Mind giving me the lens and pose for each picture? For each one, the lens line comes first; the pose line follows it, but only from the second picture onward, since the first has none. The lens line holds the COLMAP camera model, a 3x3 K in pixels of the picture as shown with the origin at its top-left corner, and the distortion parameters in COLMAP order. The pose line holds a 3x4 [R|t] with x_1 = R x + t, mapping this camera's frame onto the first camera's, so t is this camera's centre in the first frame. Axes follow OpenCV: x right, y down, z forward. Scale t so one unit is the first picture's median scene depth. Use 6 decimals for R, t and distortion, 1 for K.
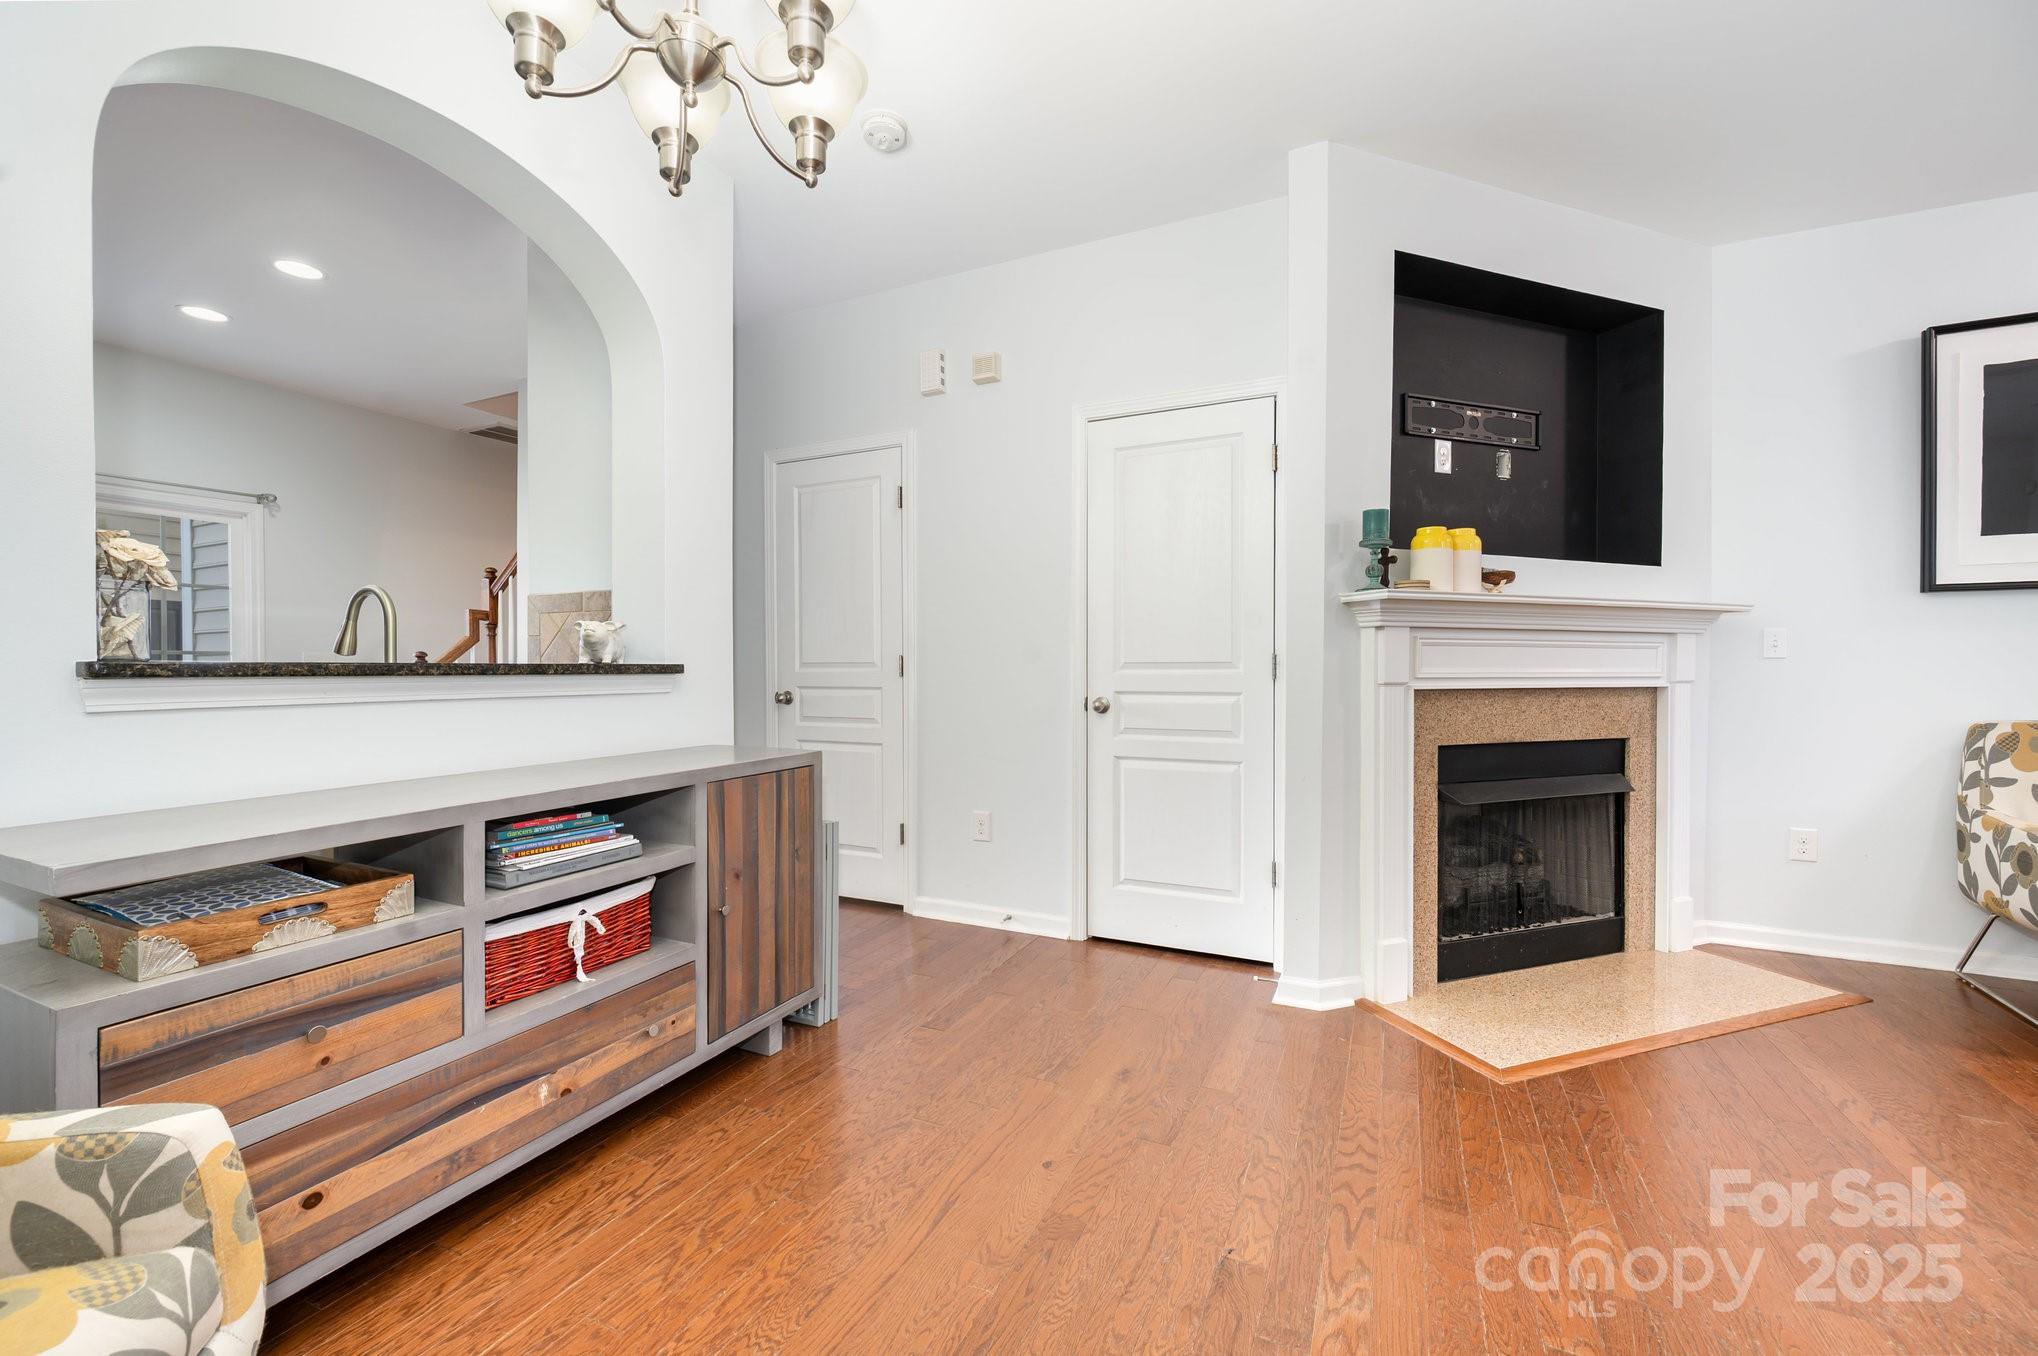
lens RADIAL K [[808.0, 0, 1020.7], [0, 808.0, 675.6], [0, 0, 1]] dist [-0.001786, 0.000057]
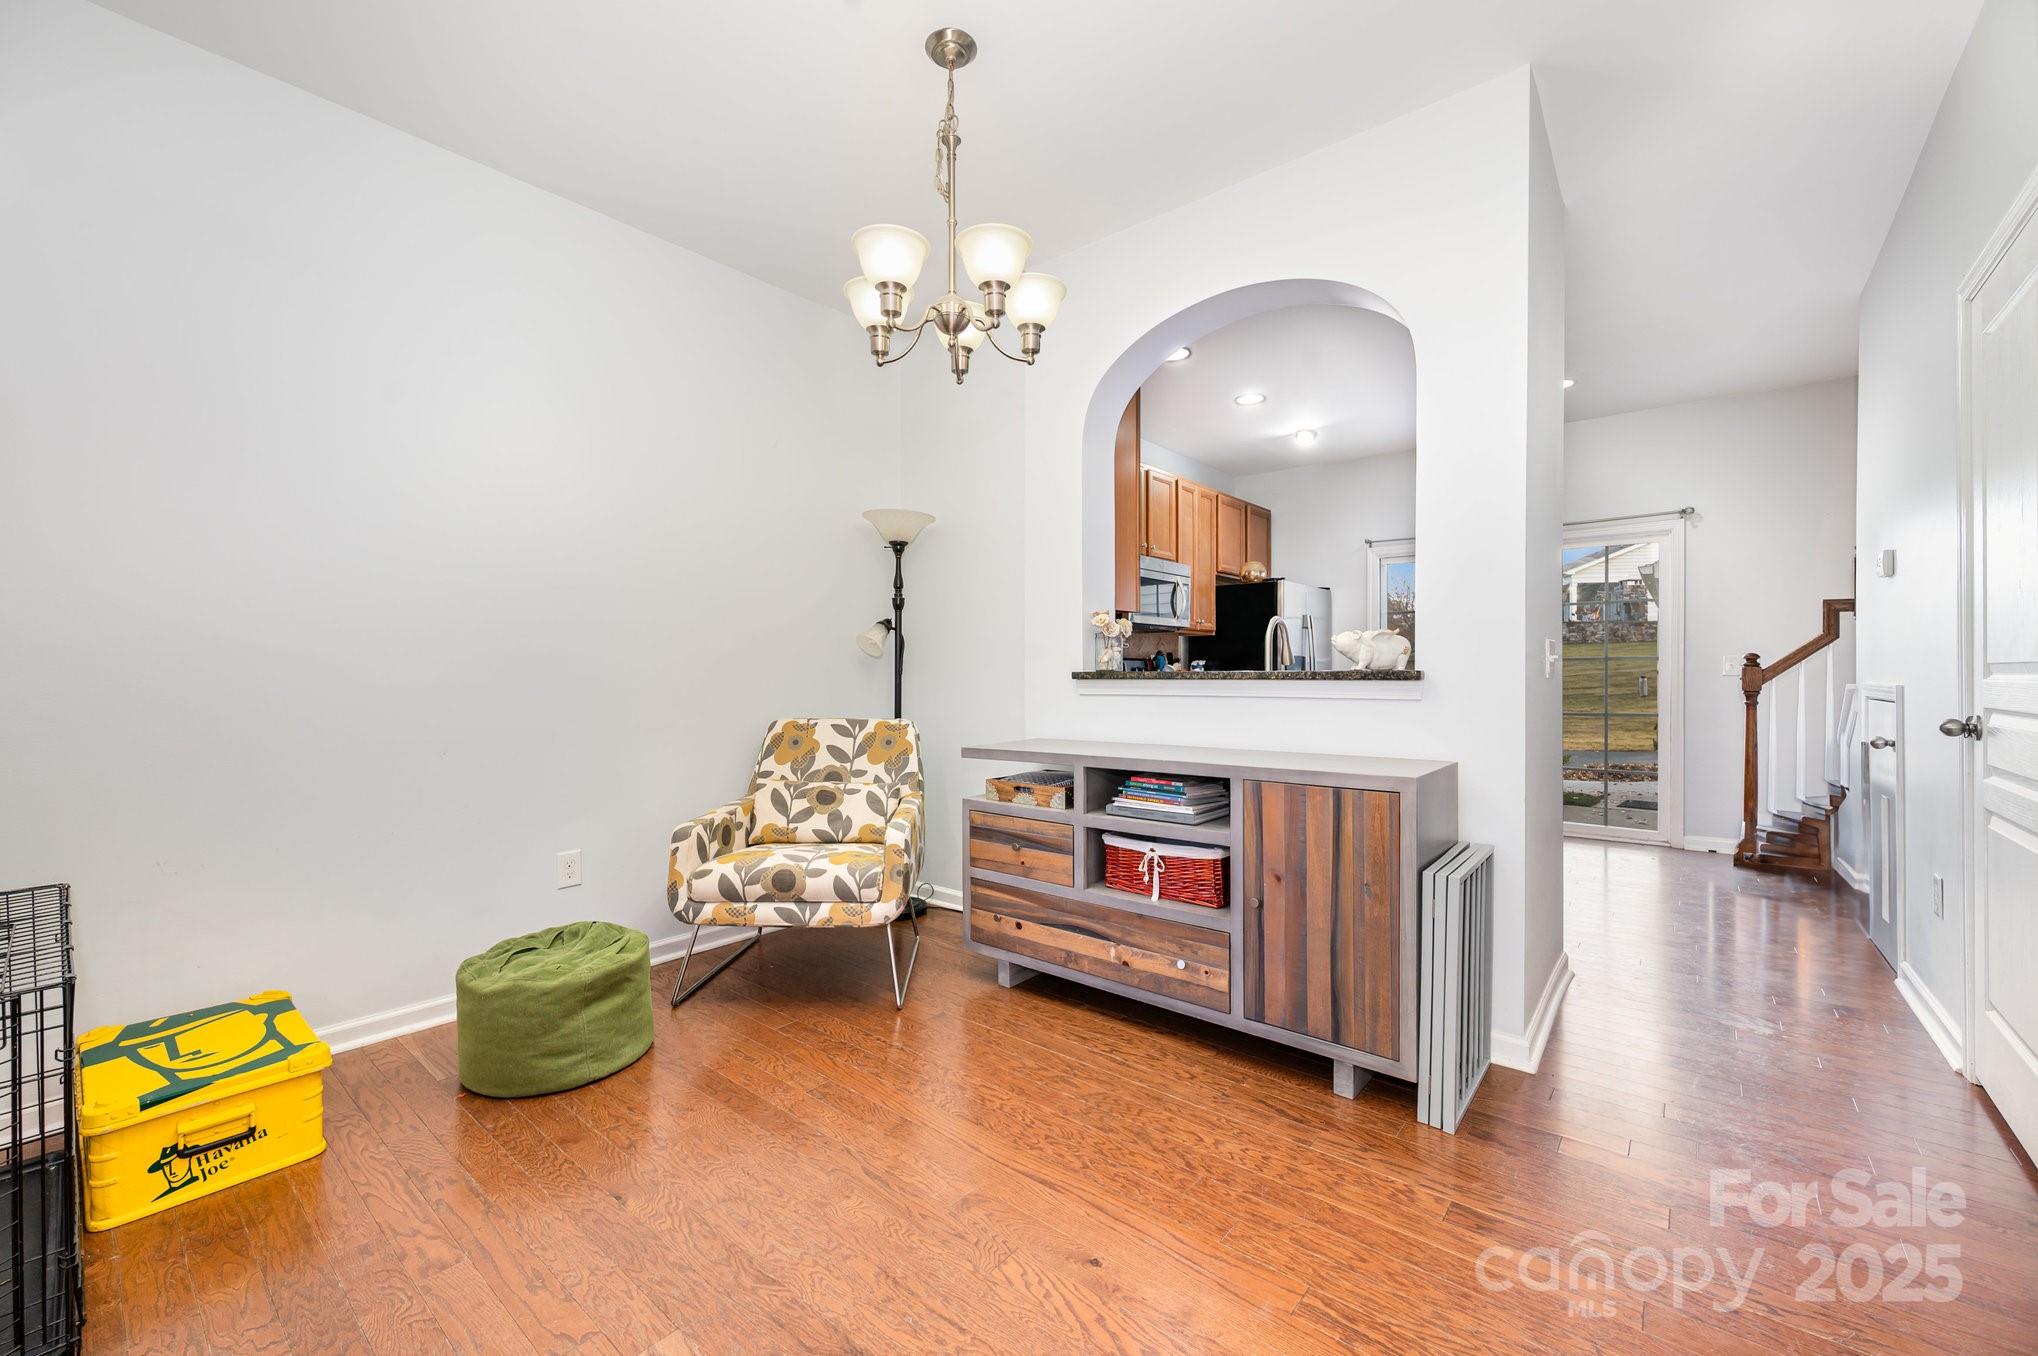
lens RADIAL K [[808.0, 0, 1014.1], [0, 808.0, 674.9], [0, 0, 1]] dist [-0.001786, 0.000057]
pose [[-0.257898, 0.003907, -0.966164, 0.559529], [-0.005015, 0.999973, 0.005383, -0.010434], [0.966159, 0.006234, -0.257872, 0.727032]]
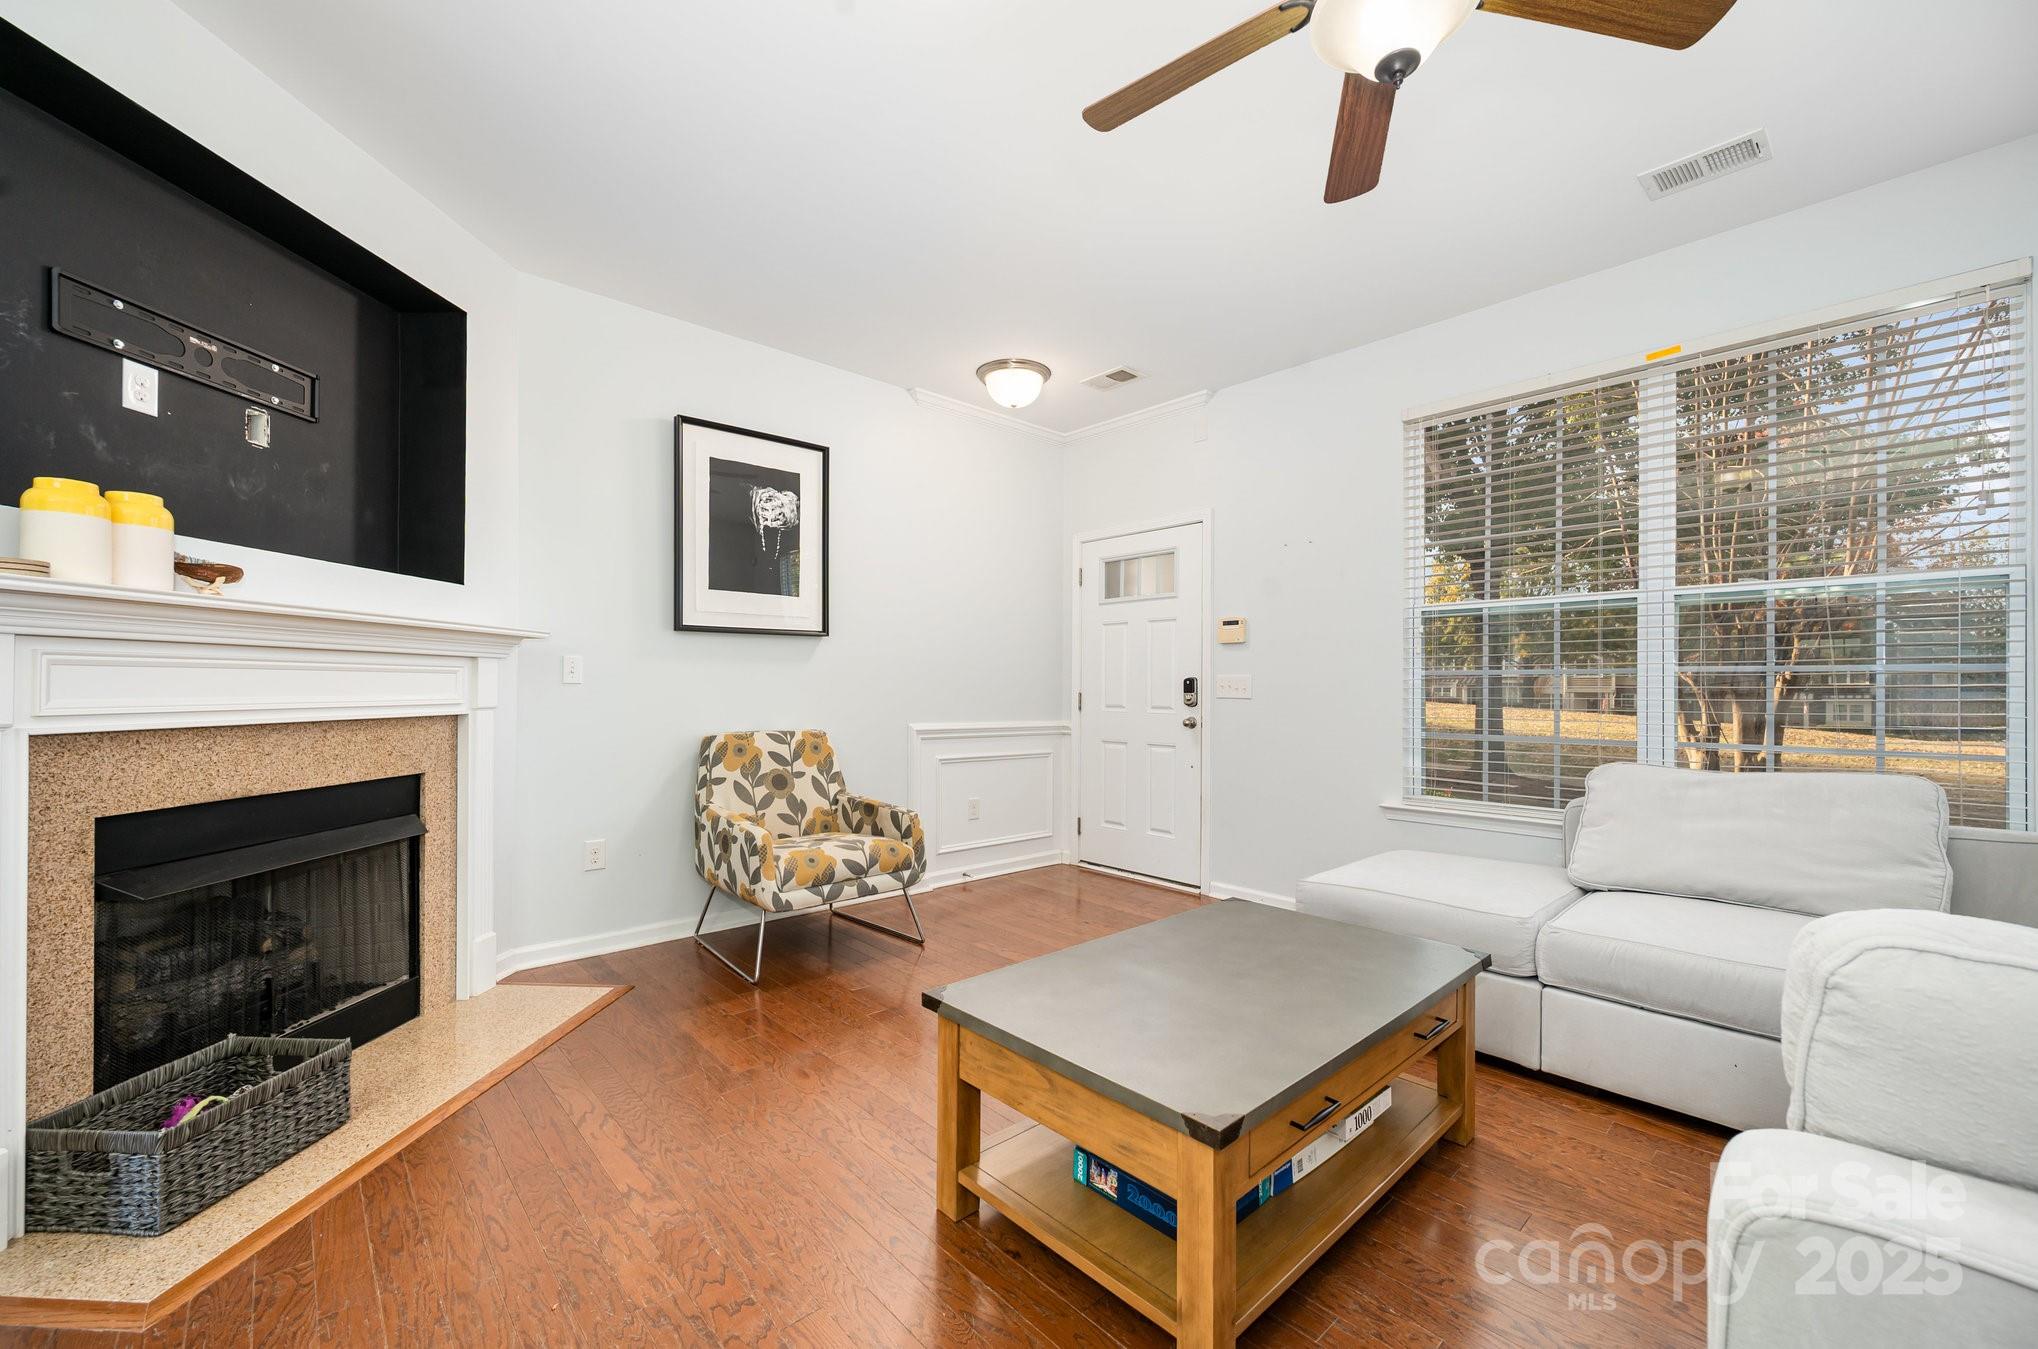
lens RADIAL K [[808.0, 0, 1015.2], [0, 808.0, 684.5], [0, 0, 1]] dist [-0.001786, 0.000057]
pose [[0.382935, 0.001918, 0.923773, 0.196035], [0.005263, 0.999977, -0.004258, -0.014480], [-0.923760, 0.006493, 0.382917, 0.060902]]
